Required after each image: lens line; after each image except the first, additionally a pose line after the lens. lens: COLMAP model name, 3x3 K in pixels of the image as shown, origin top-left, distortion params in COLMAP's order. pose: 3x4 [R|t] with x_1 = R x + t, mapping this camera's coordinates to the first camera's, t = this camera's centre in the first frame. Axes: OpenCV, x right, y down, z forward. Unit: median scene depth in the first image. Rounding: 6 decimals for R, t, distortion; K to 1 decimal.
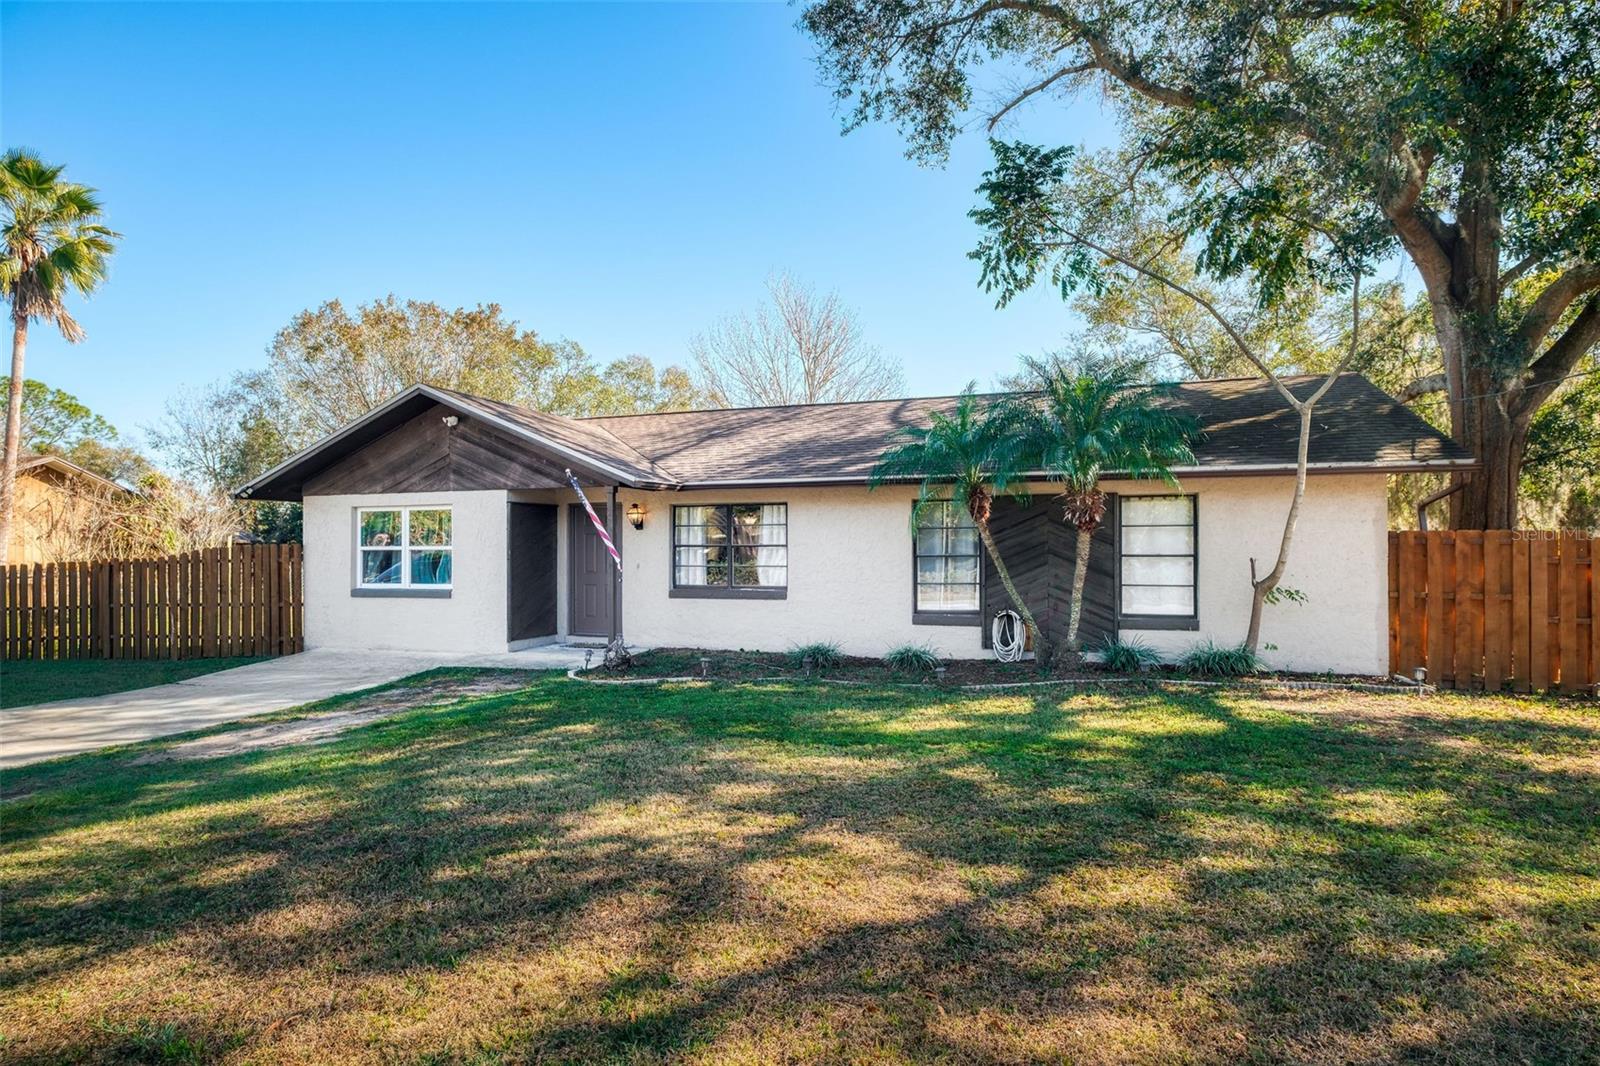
lens RADIAL K [[783.6, 0, 801.2], [0, 783.6, 575.5], [0, 0, 1]] dist [-0.016731, -0.000160]
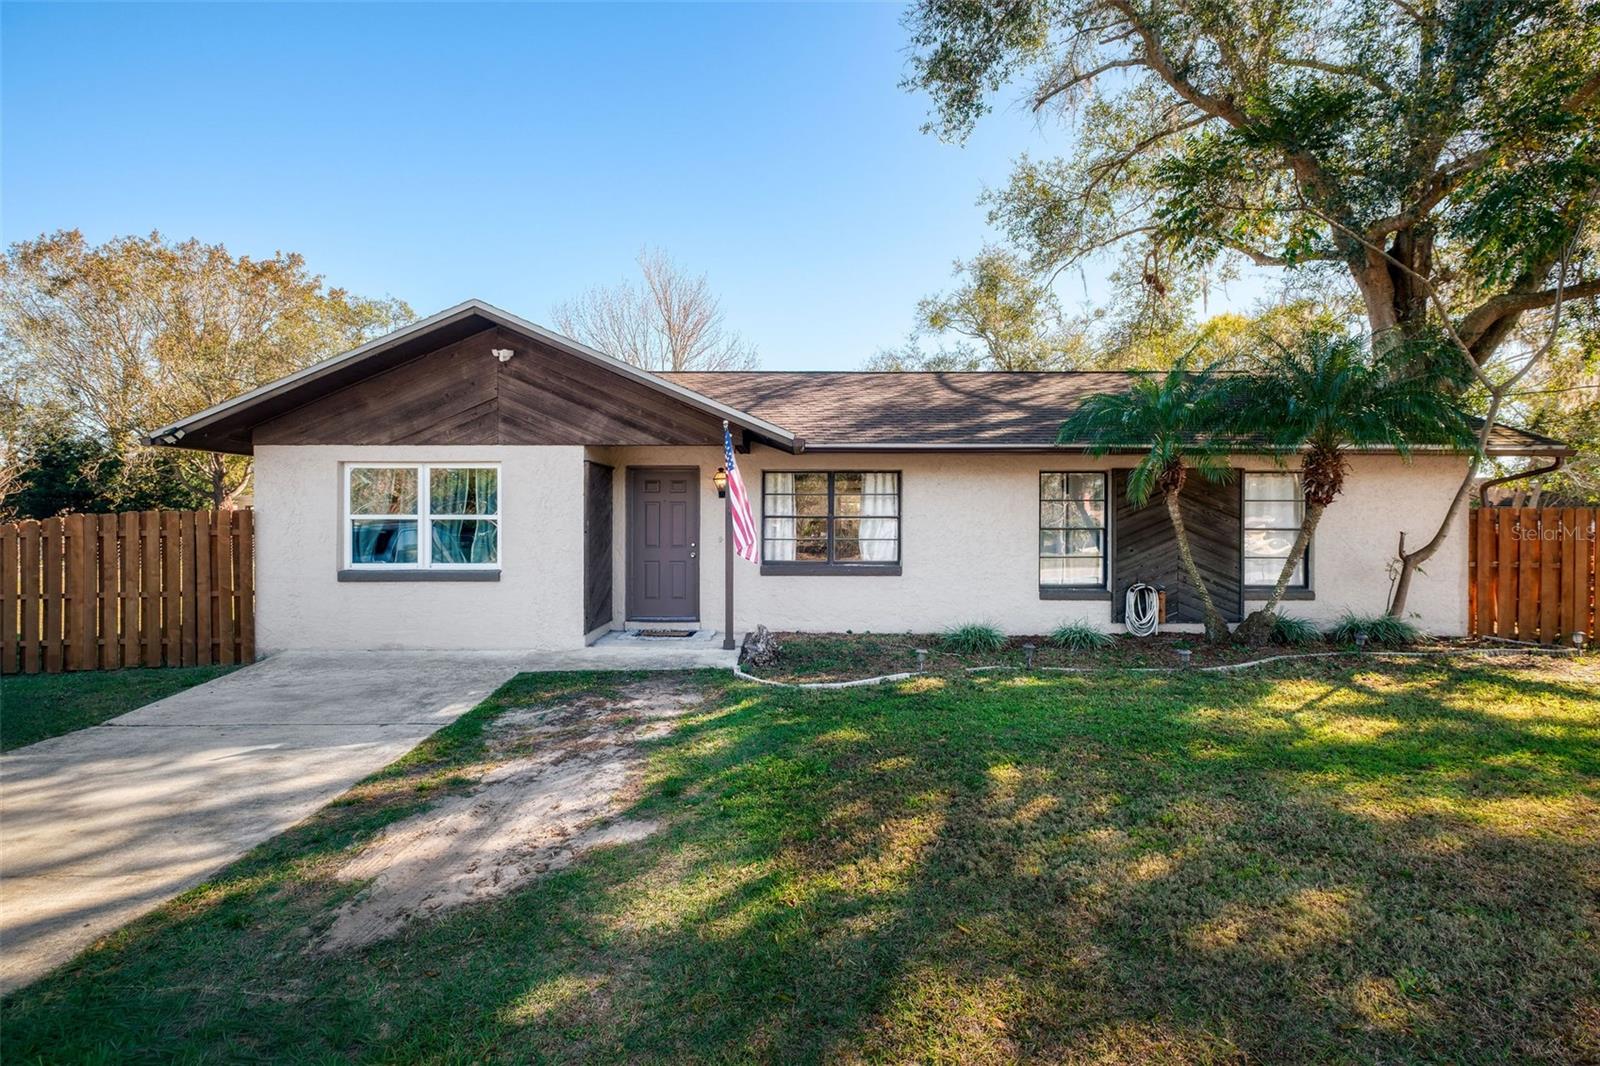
lens RADIAL K [[695.2, 0, 799.4], [0, 695.2, 542.8], [0, 0, 1]] dist [0.000273, -0.000476]
pose [[0.959404, -0.004160, 0.282005, -0.352929], [0.004431, 0.999990, -0.000323, -0.007974], [-0.282001, 0.001559, 0.959413, 0.242686]]
